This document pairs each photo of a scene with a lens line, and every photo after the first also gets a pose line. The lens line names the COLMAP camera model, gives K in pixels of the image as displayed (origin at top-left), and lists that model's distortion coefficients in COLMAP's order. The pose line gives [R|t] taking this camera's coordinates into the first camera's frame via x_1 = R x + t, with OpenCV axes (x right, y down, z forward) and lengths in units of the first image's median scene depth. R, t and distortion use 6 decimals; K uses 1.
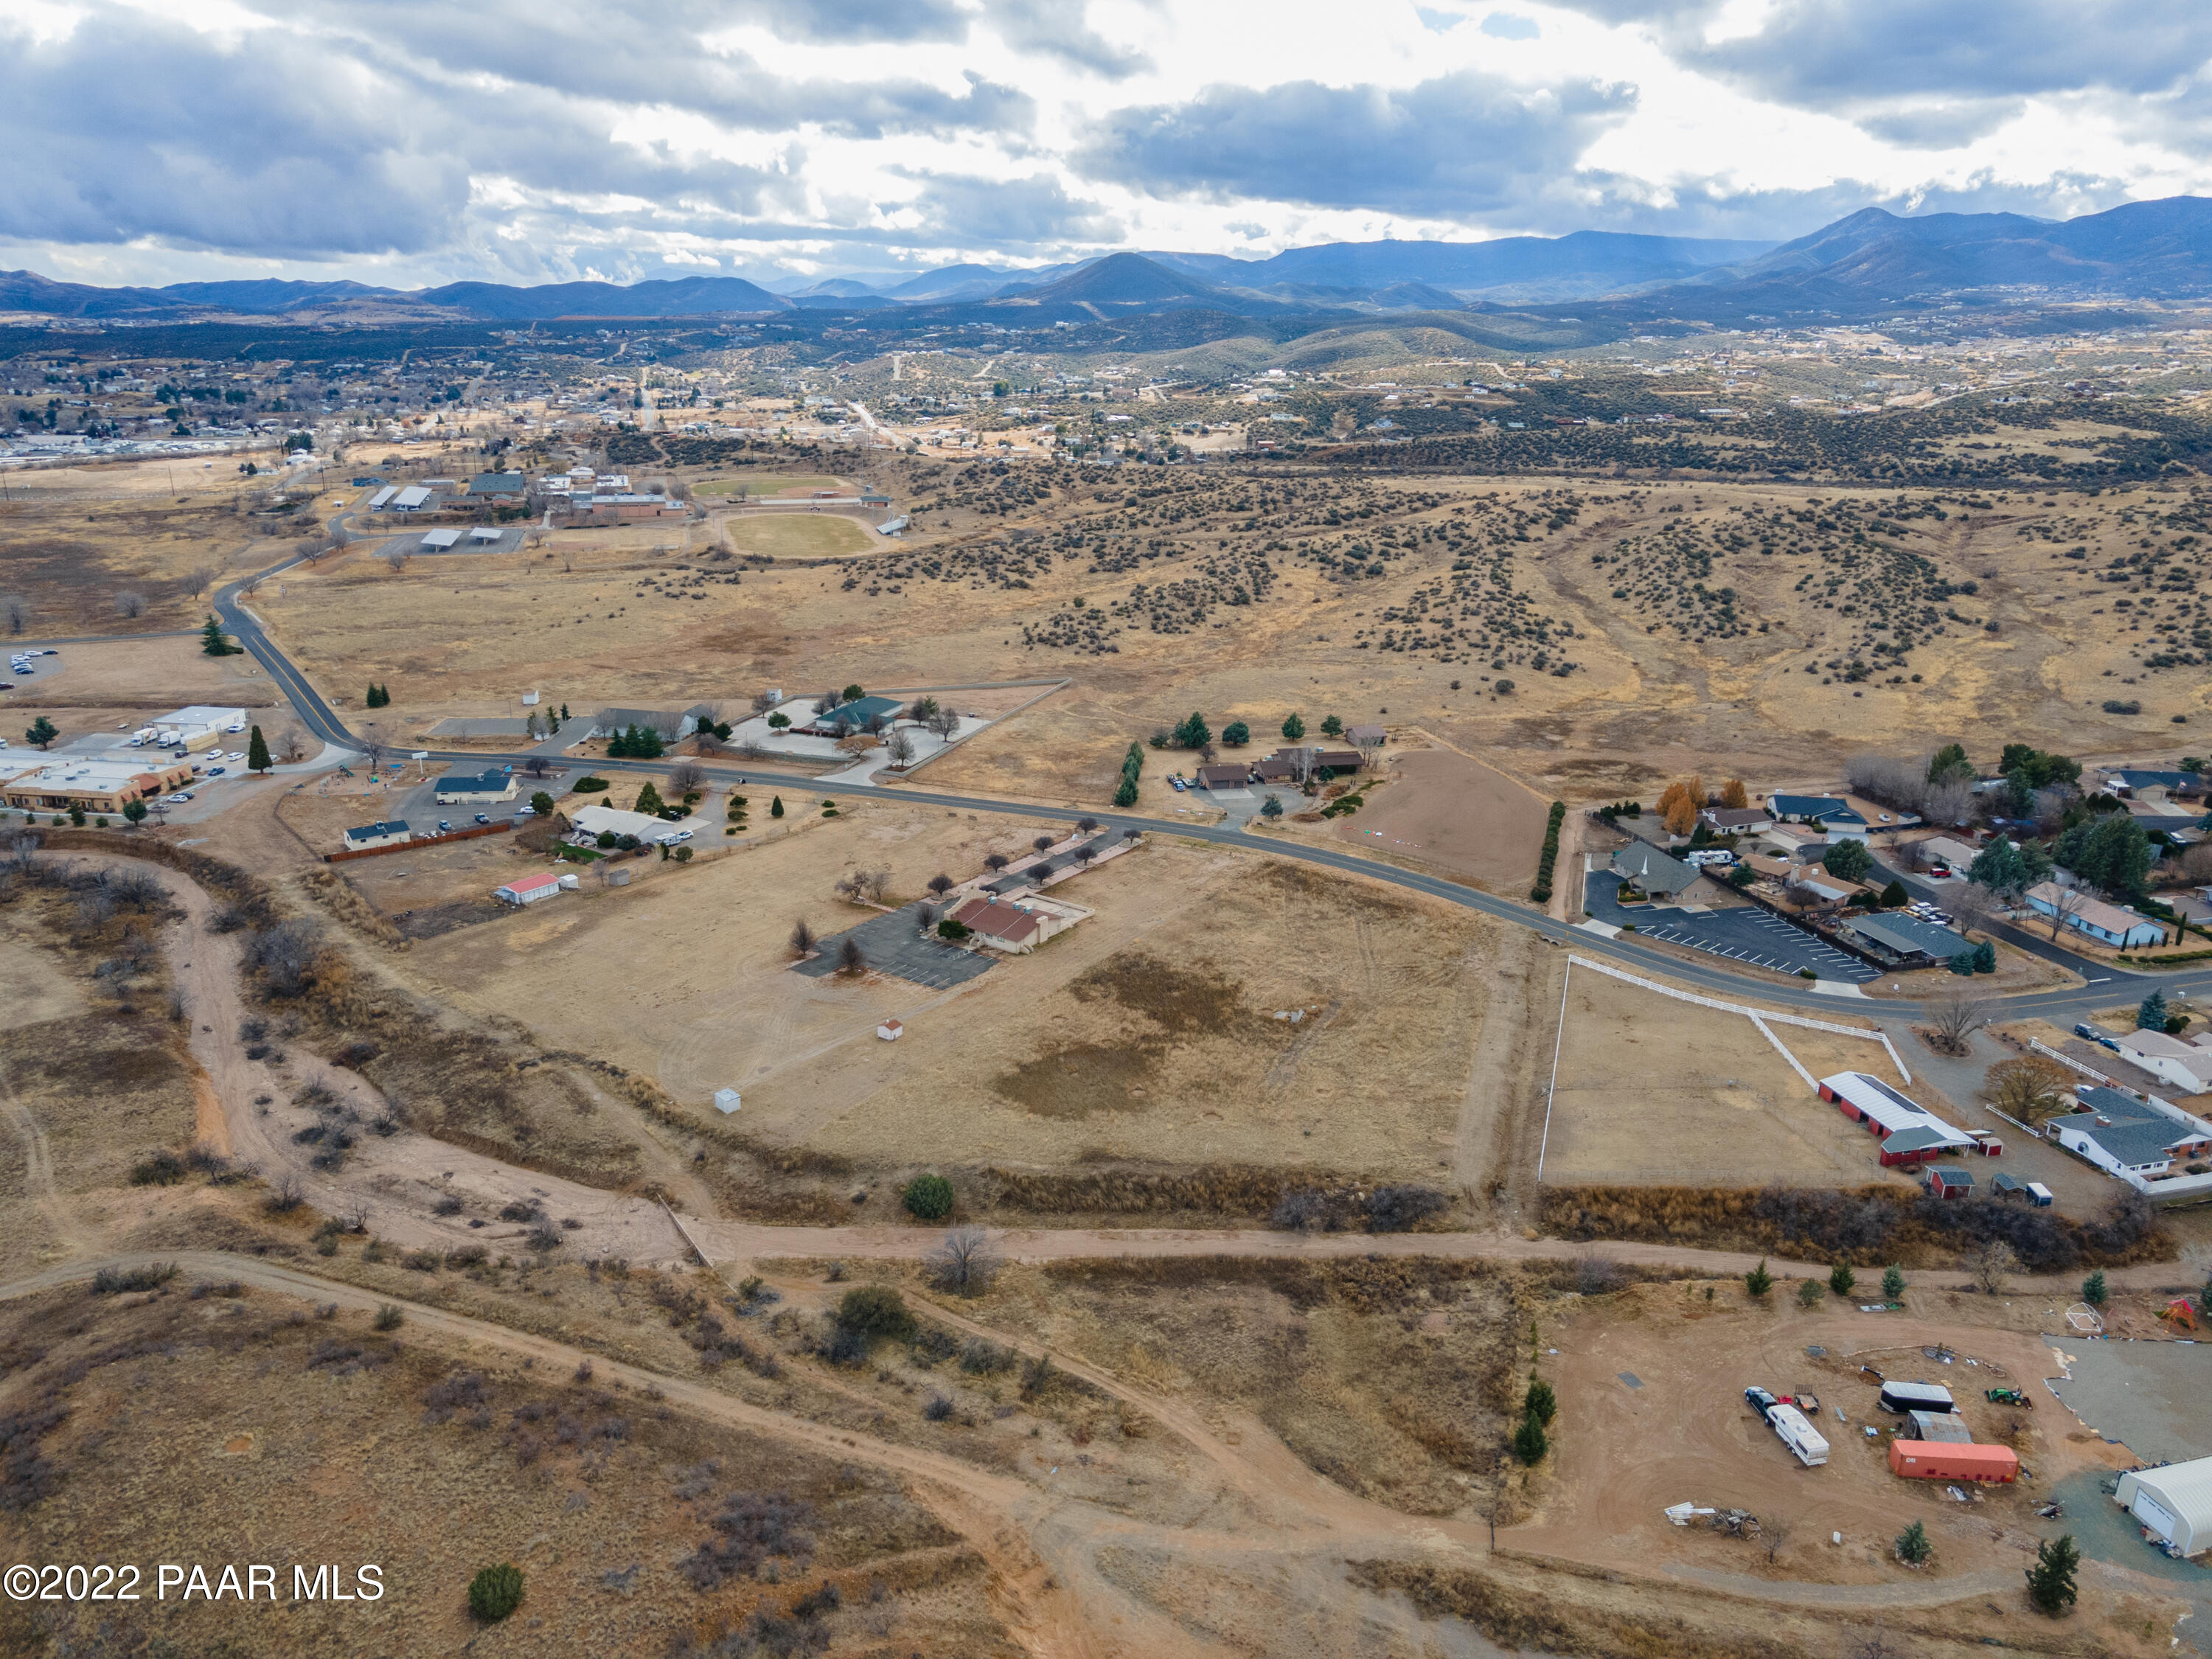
lens RADIAL K [[1617.0, 0, 1106.0], [0, 1617.0, 829.5], [0, 0, 1]] dist [0.020234, 0.043126]
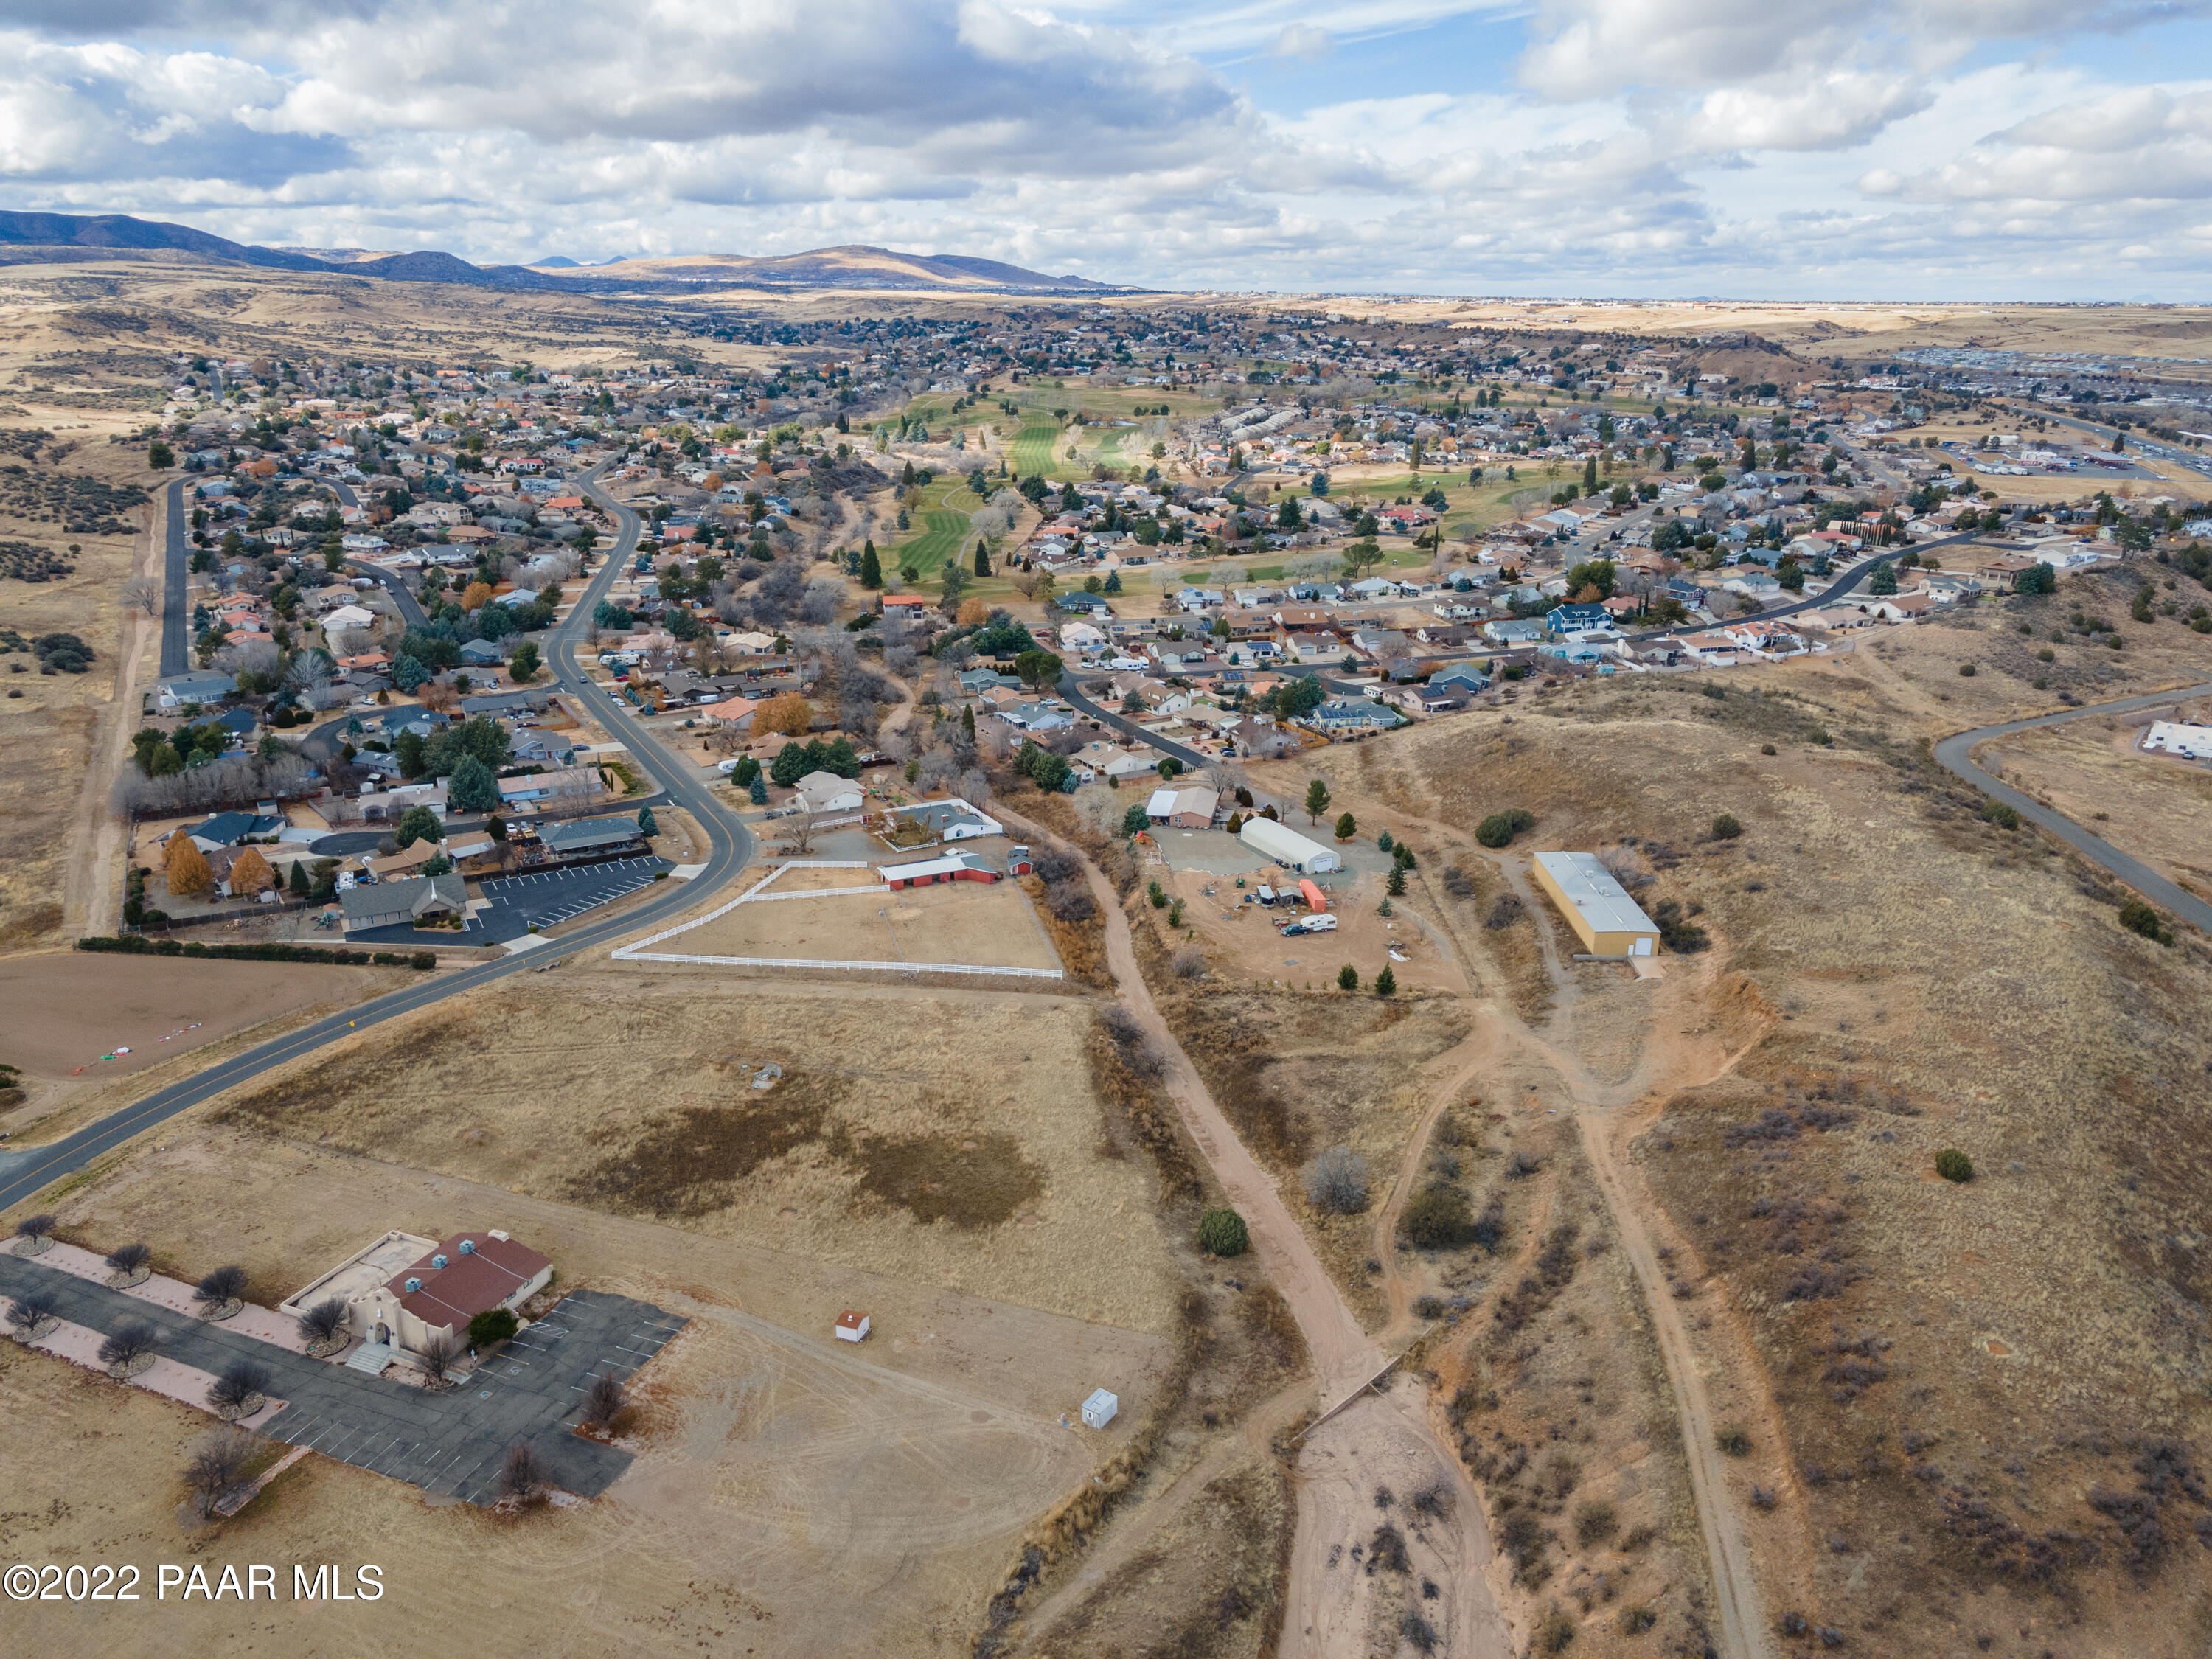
lens RADIAL K [[1617.0, 0, 1106.0], [0, 1617.0, 829.5], [0, 0, 1]] dist [0.020234, 0.043126]
pose [[-0.214413, -0.329788, 0.919384, -0.474012], [0.291463, 0.876788, 0.382482, -0.199021], [-0.932243, 0.349976, -0.091874, 0.555778]]
